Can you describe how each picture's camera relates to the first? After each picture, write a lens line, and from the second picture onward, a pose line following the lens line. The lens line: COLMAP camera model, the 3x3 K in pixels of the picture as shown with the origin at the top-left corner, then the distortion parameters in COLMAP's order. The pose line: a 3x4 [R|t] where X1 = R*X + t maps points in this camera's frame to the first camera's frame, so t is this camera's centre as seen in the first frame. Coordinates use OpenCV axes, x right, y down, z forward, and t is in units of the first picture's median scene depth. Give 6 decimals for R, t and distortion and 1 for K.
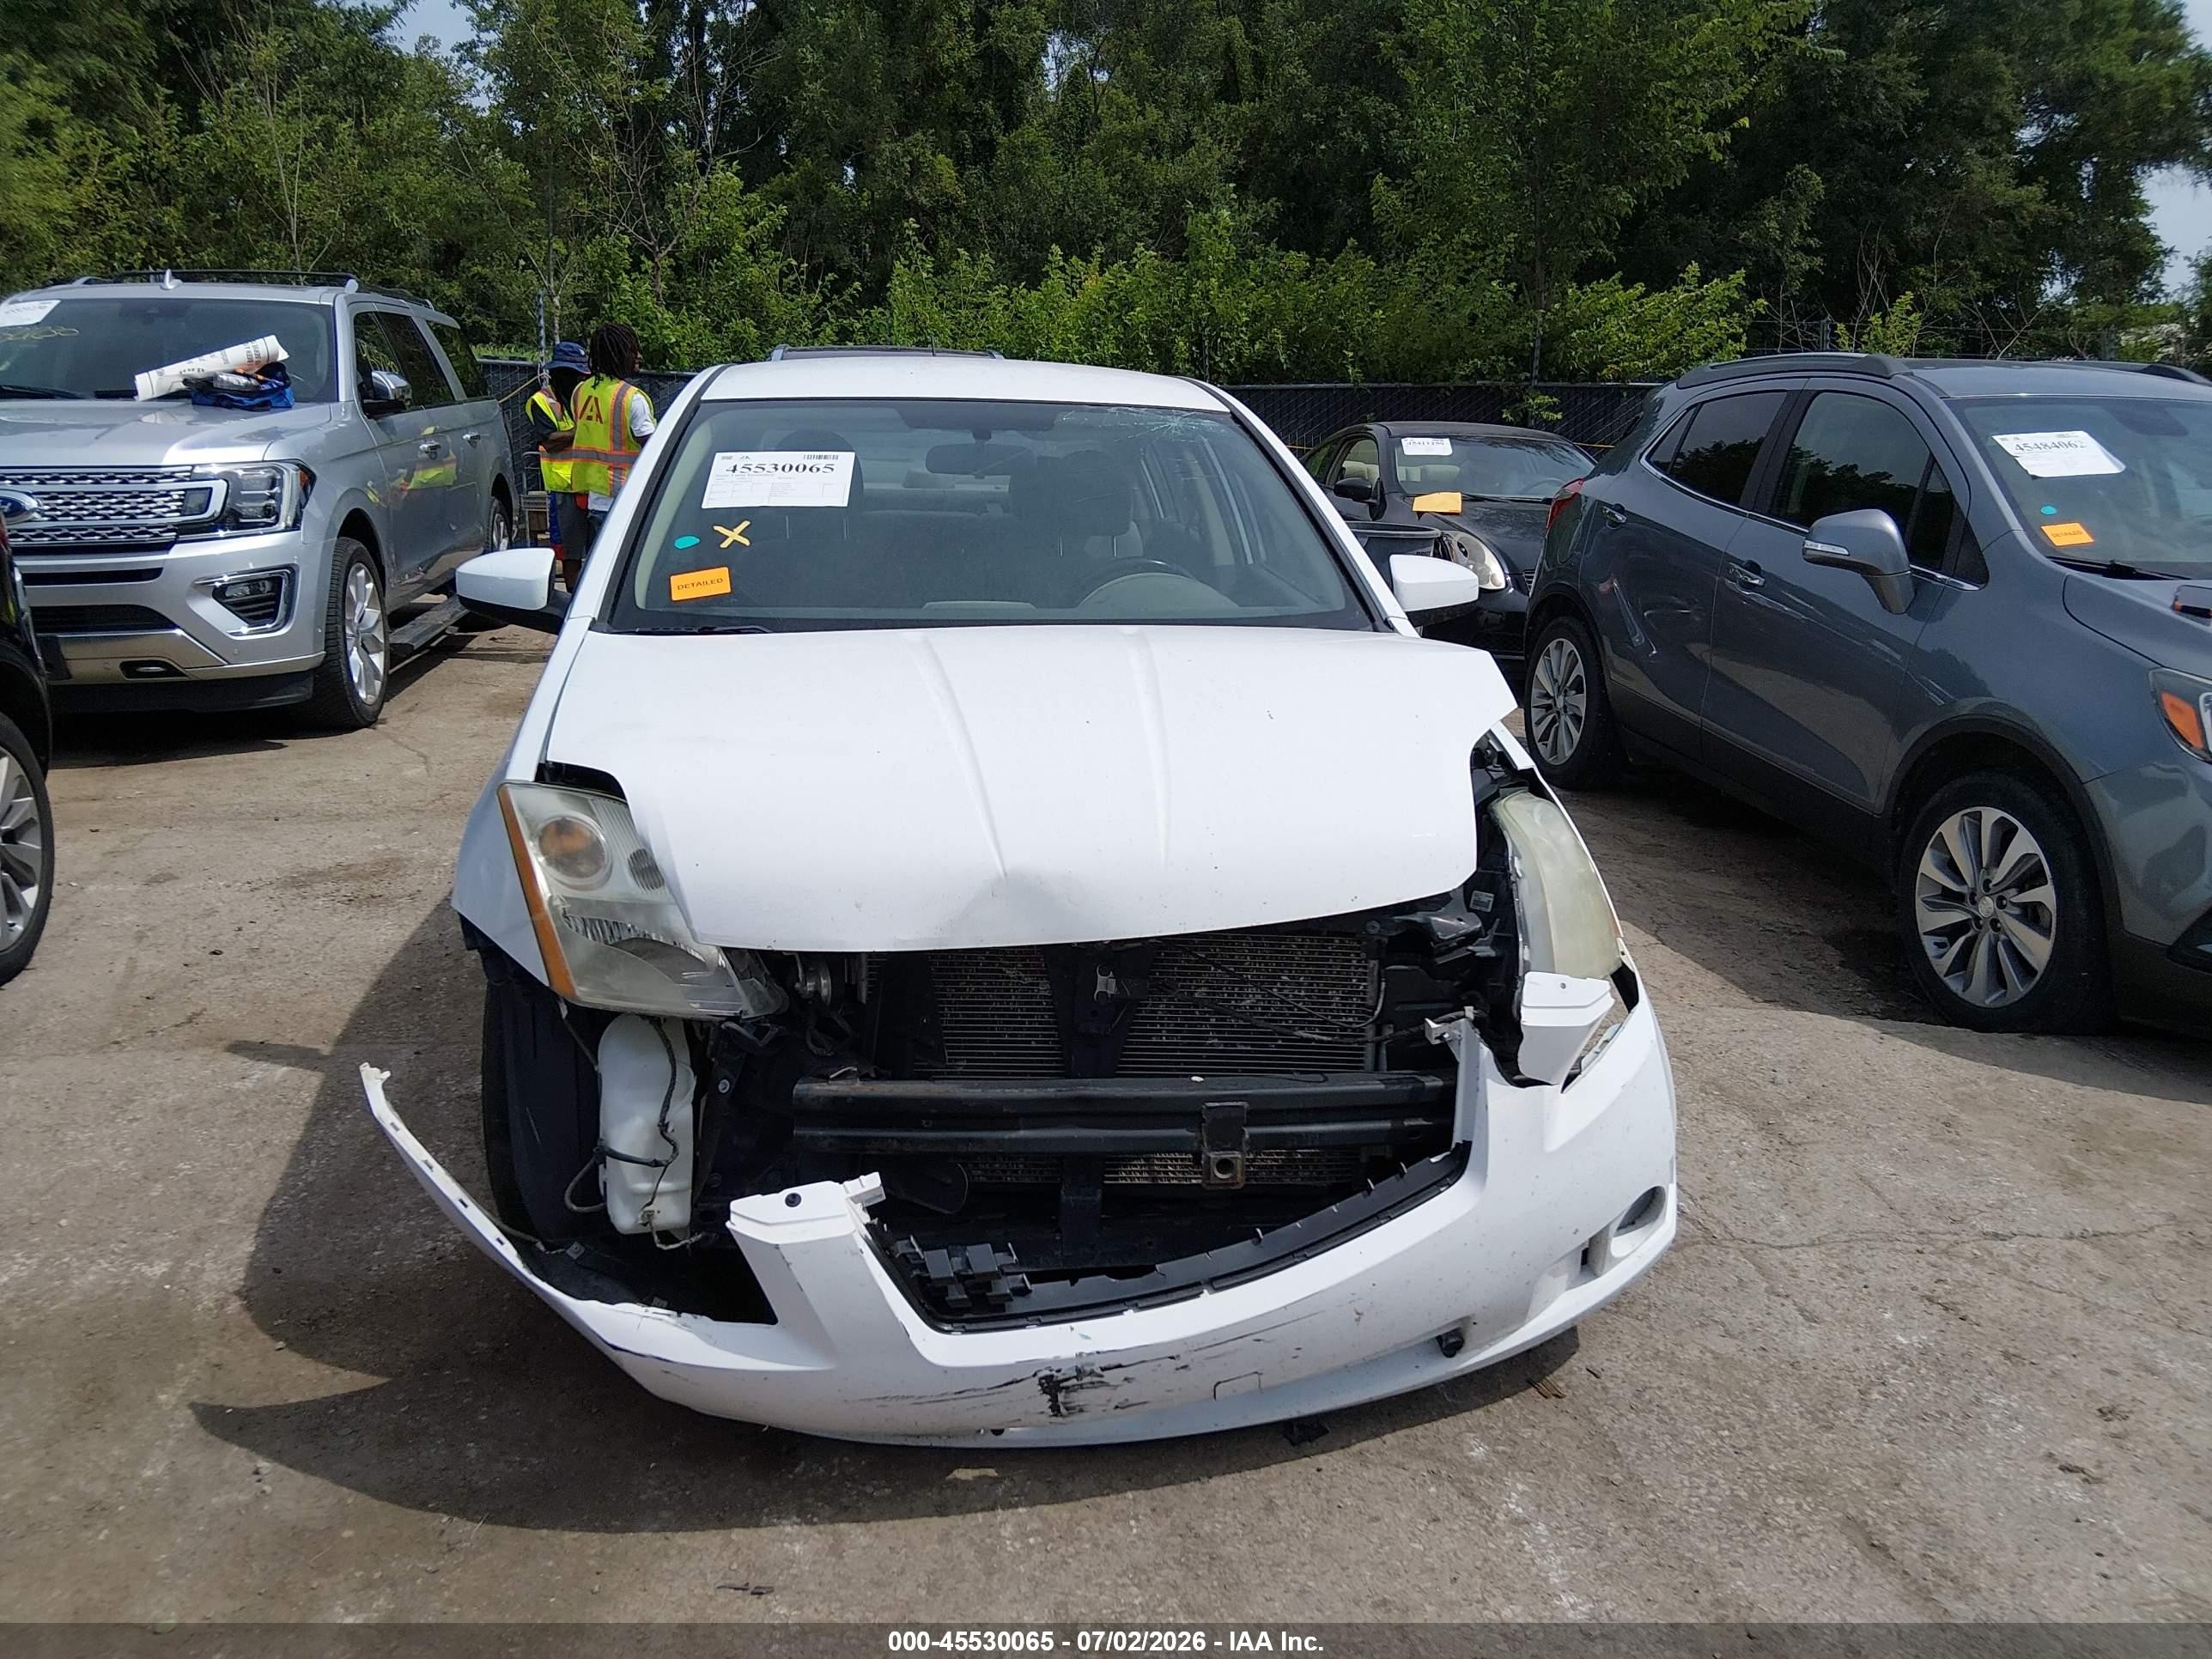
lens RADIAL K [[1658.1, 0, 1117.9], [0, 1658.1, 819.0], [0, 0, 1]] dist [0.037889, -0.074563]
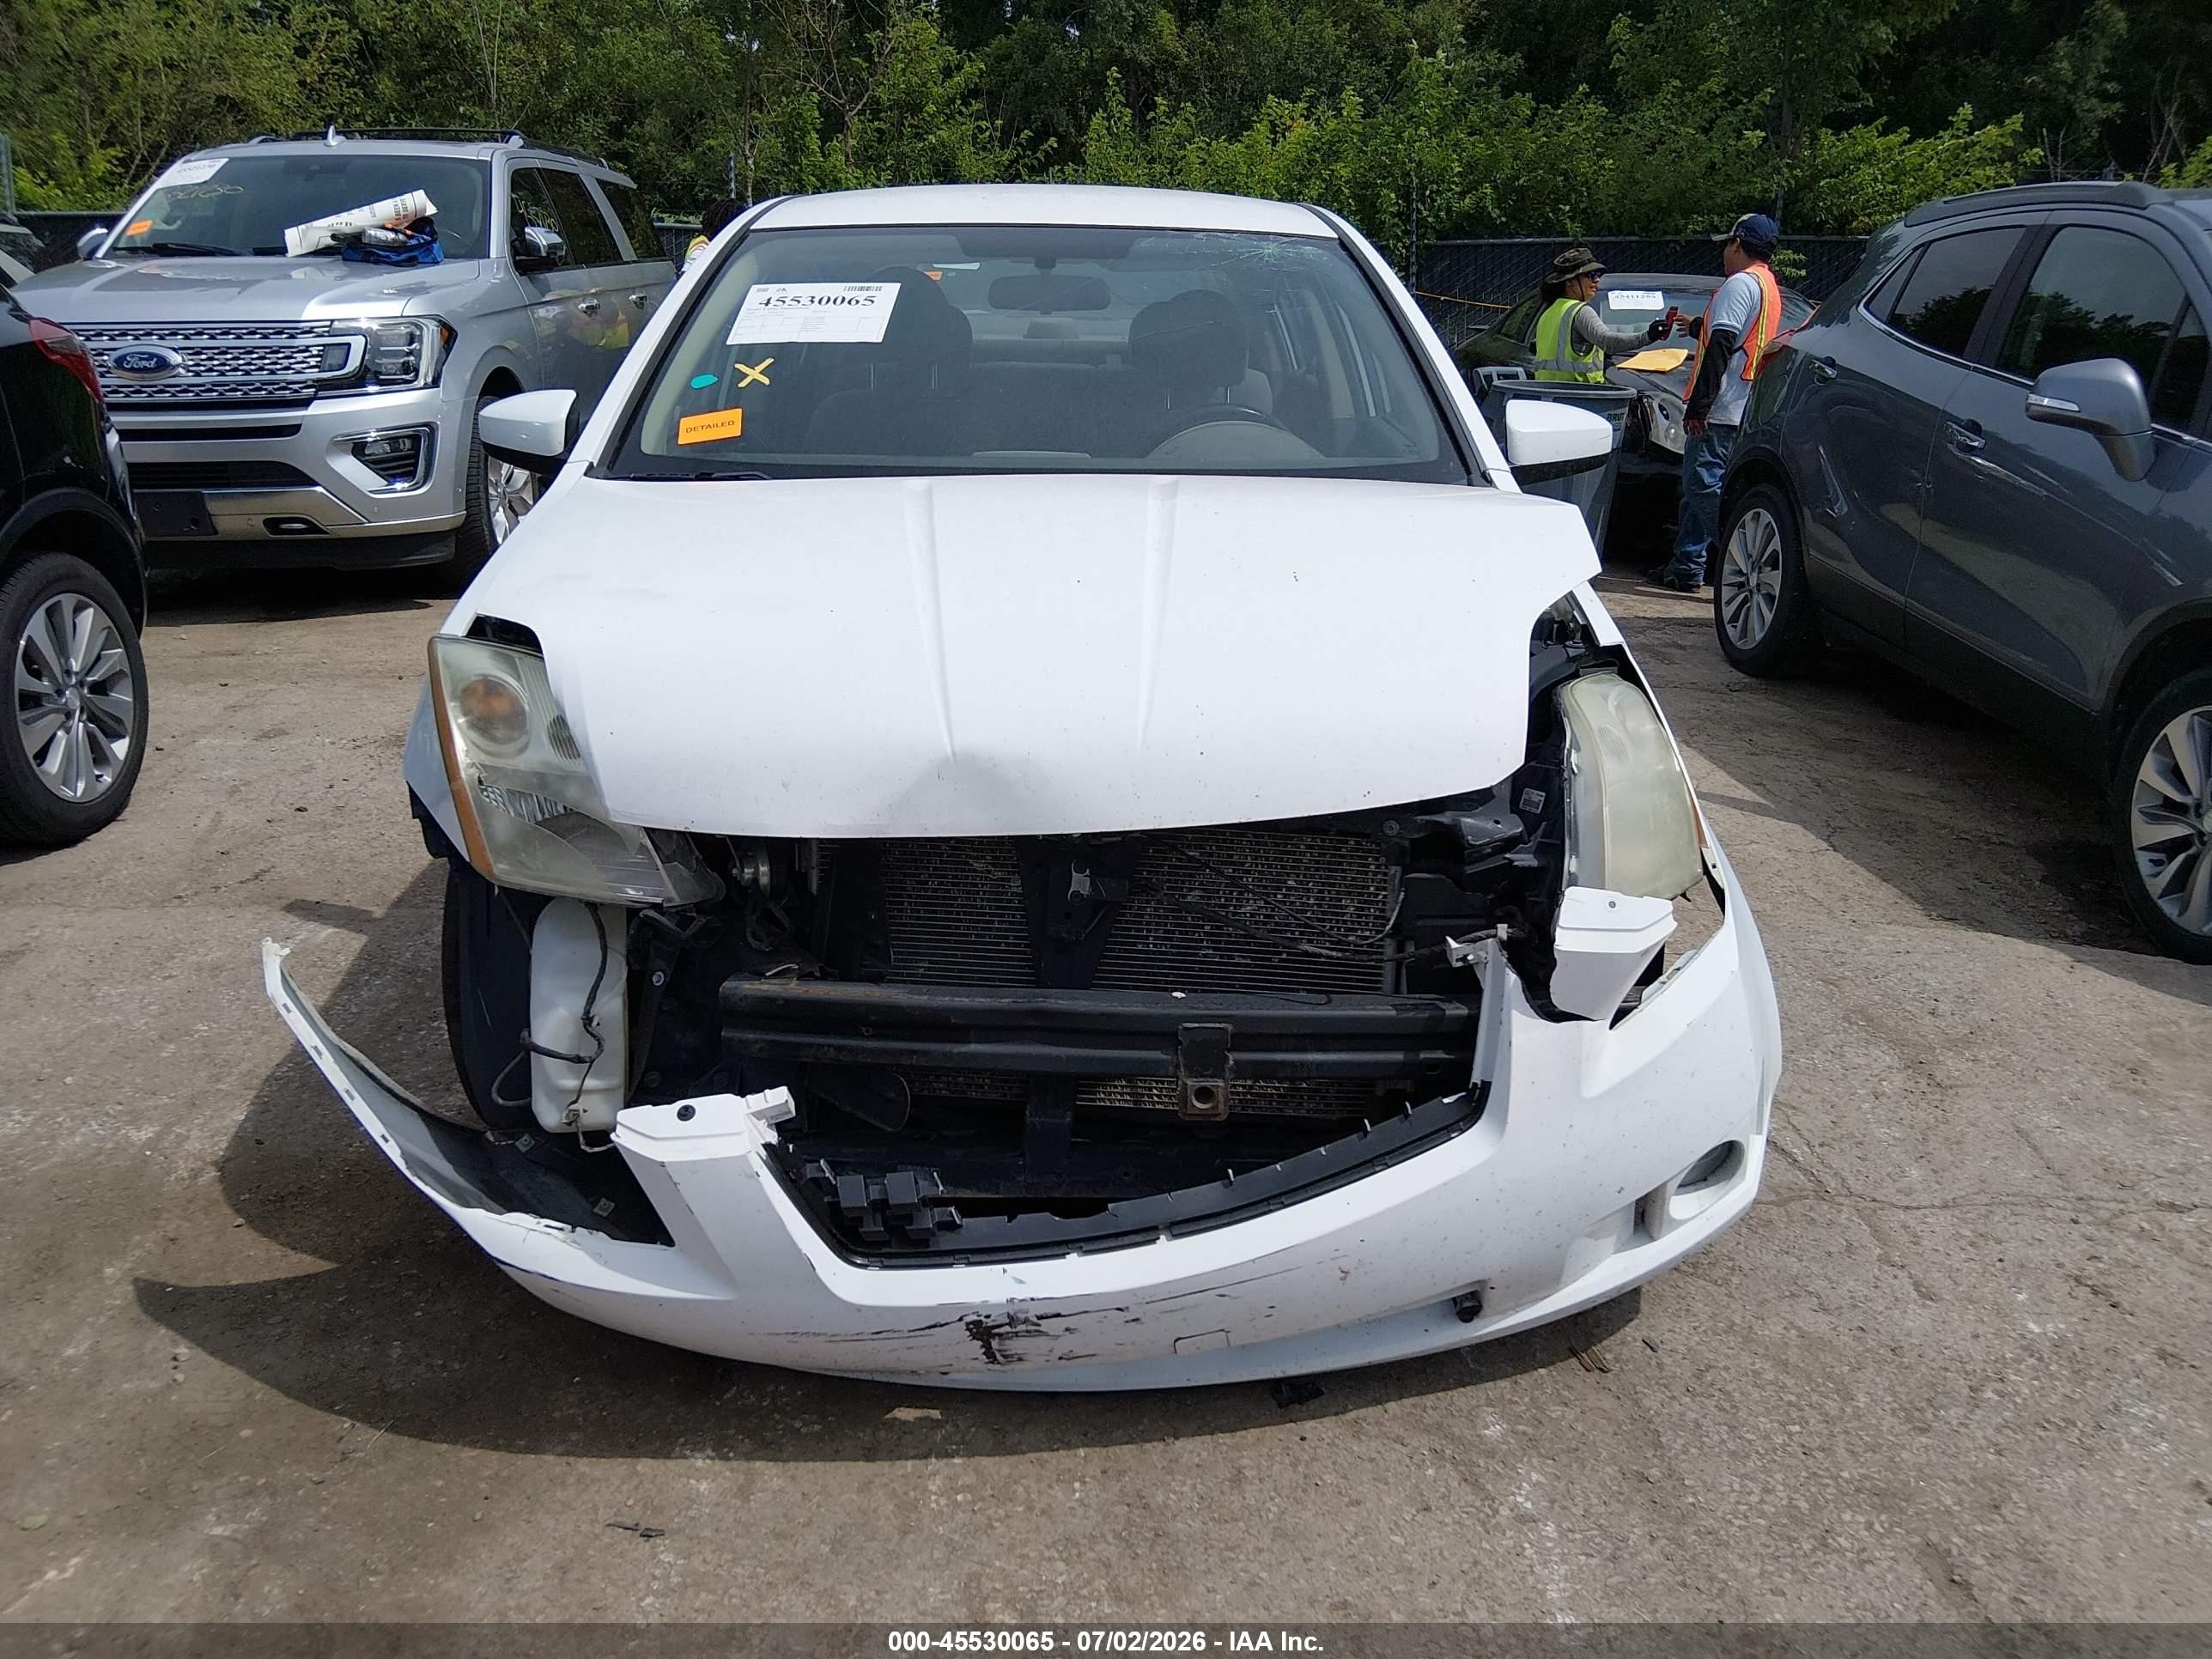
lens RADIAL K [[1658.1, 0, 1111.4], [0, 1658.1, 826.1], [0, 0, 1]] dist [0.037889, -0.074563]
pose [[0.991685, 0.032583, -0.124499, 0.099883], [-0.022866, 0.996637, 0.078691, 0.000618], [0.126644, -0.075190, 0.989094, 0.117403]]
